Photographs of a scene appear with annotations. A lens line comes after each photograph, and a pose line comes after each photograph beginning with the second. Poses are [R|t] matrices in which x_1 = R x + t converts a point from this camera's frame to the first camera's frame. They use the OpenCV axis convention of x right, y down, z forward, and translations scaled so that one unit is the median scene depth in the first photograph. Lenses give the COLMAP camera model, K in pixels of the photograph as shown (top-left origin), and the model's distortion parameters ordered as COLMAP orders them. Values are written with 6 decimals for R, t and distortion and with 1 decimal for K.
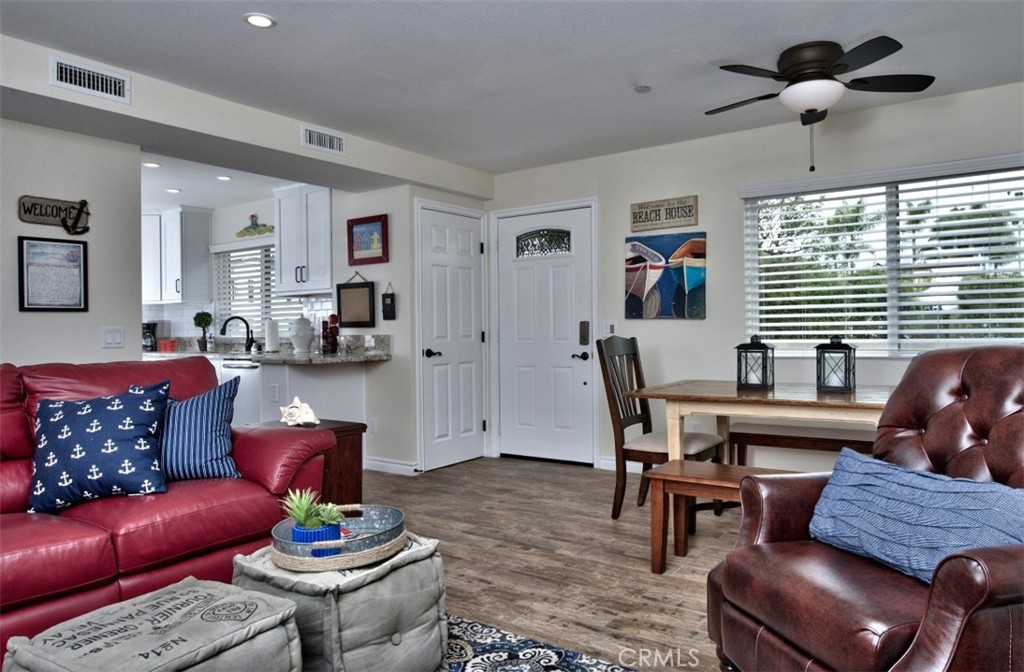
lens RADIAL K [[627.2, 0, 554.7], [0, 627.2, 336.8], [0, 0, 1]] dist [-0.010155, 0.000235]
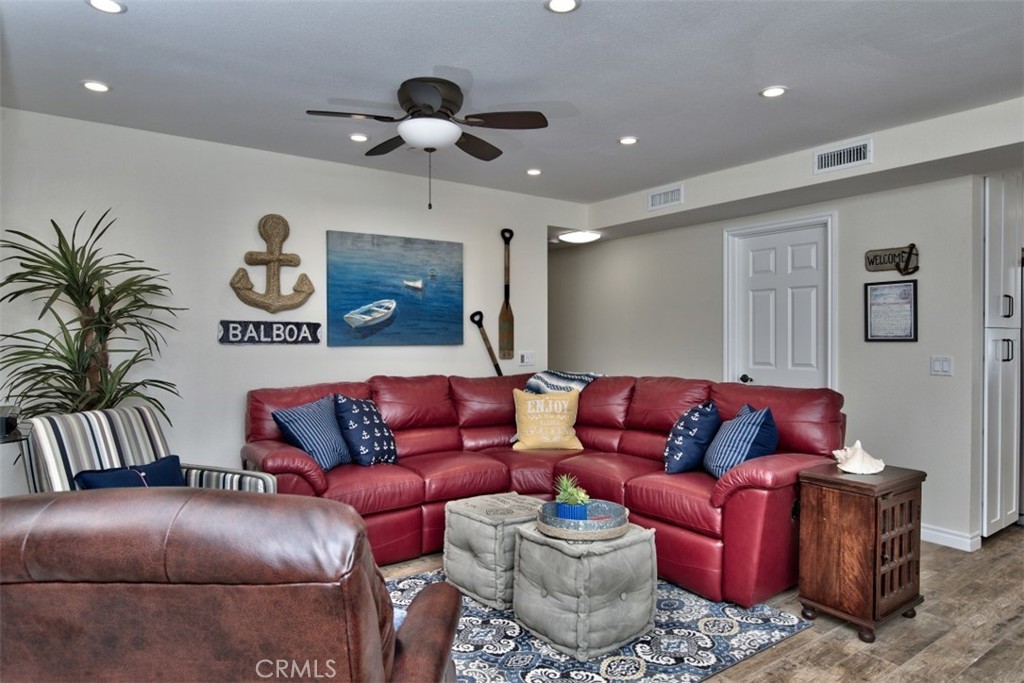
lens RADIAL K [[627.2, 0, 512.7], [0, 627.2, 343.9], [0, 0, 1]] dist [-0.010155, 0.000235]
pose [[-0.363339, 0.024383, -0.931338, 0.427216], [-0.006987, 0.999558, 0.028896, -0.048487], [0.931631, 0.017006, -0.363008, 0.554929]]
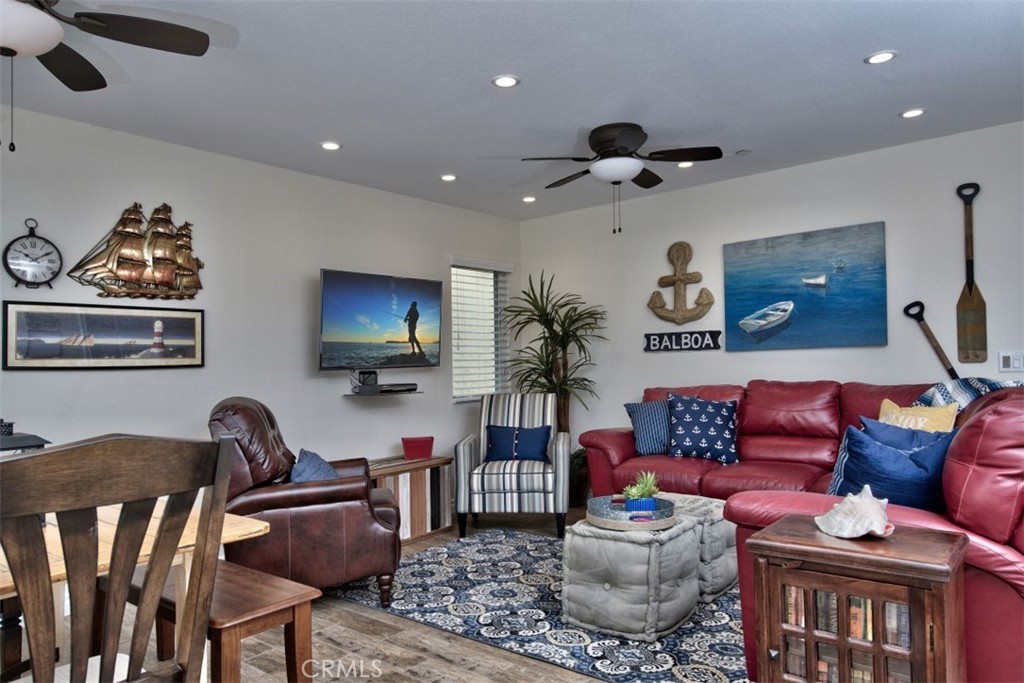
lens RADIAL K [[688.2, 0, 510.8], [0, 688.2, 356.4], [0, 0, 1]] dist [-0.020581, -0.006488]
pose [[-0.990882, 0.045035, 0.126983, -0.098753], [0.045147, 0.998978, -0.002000, -0.023788], [-0.126944, 0.003751, -0.991903, 1.058845]]
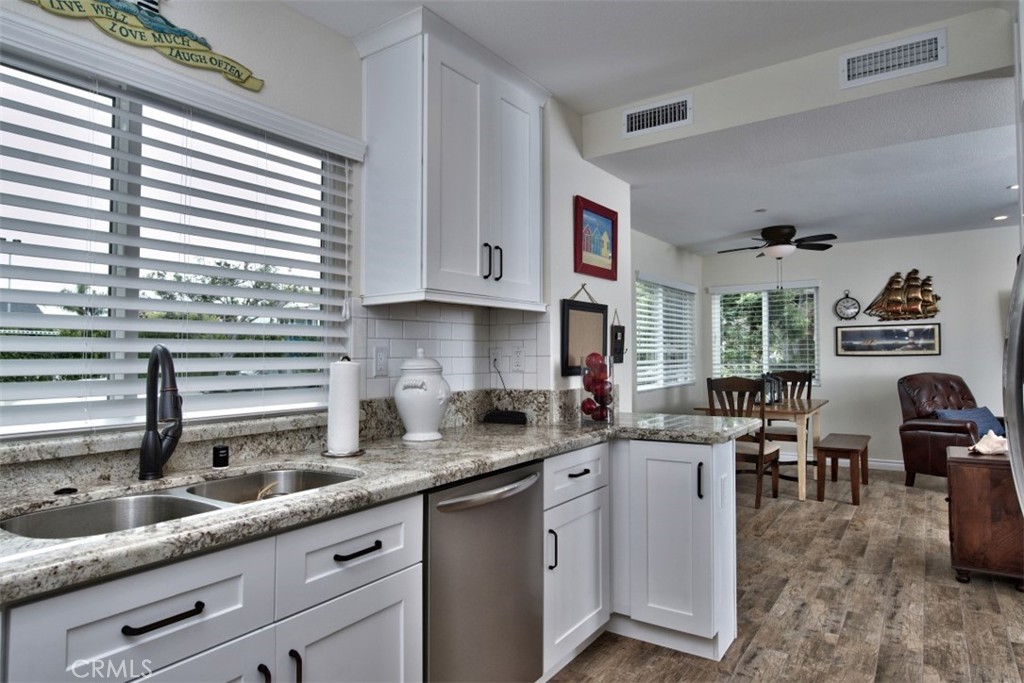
lens RADIAL K [[598.0, 0, 513.6], [0, 598.0, 345.0], [0, 0, 1]] dist [0.002845, -0.001784]
pose [[0.059465, 0.036762, 0.997553, -0.988135], [0.026648, 0.998907, -0.038400, -0.025958], [-0.997875, 0.028866, 0.058420, 1.135075]]
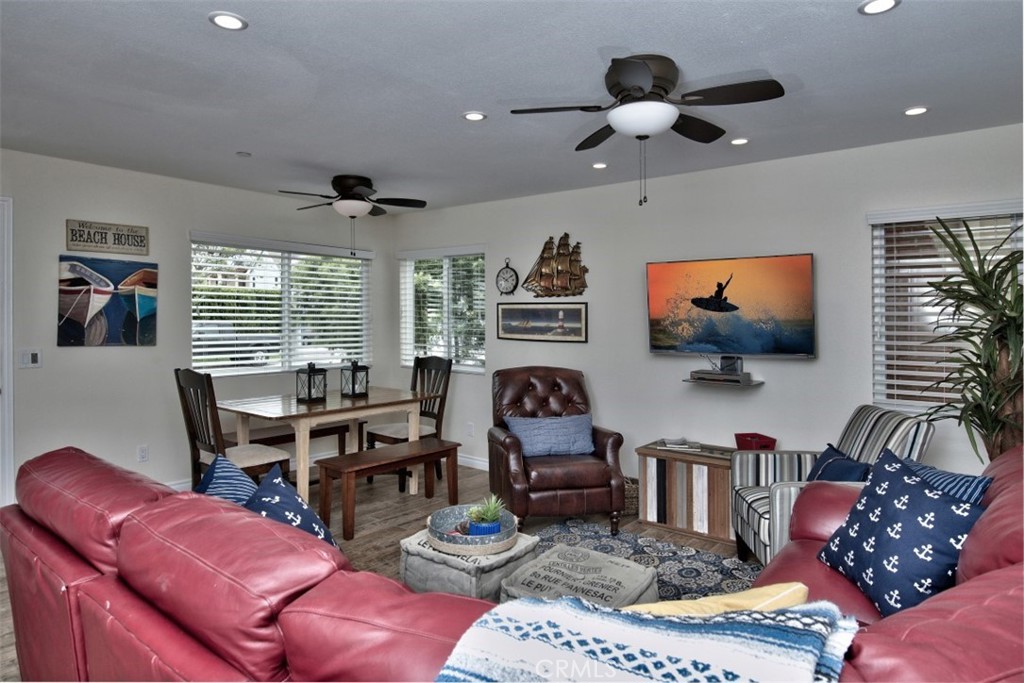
lens RADIAL K [[598.0, 0, 474.4], [0, 598.0, 323.2], [0, 0, 1]] dist [0.002845, -0.001784]
pose [[0.153932, 0.007041, 0.988056, -0.667554], [0.003668, 0.999964, -0.007698, -0.056317], [-0.988075, 0.004809, 0.153901, 0.308951]]
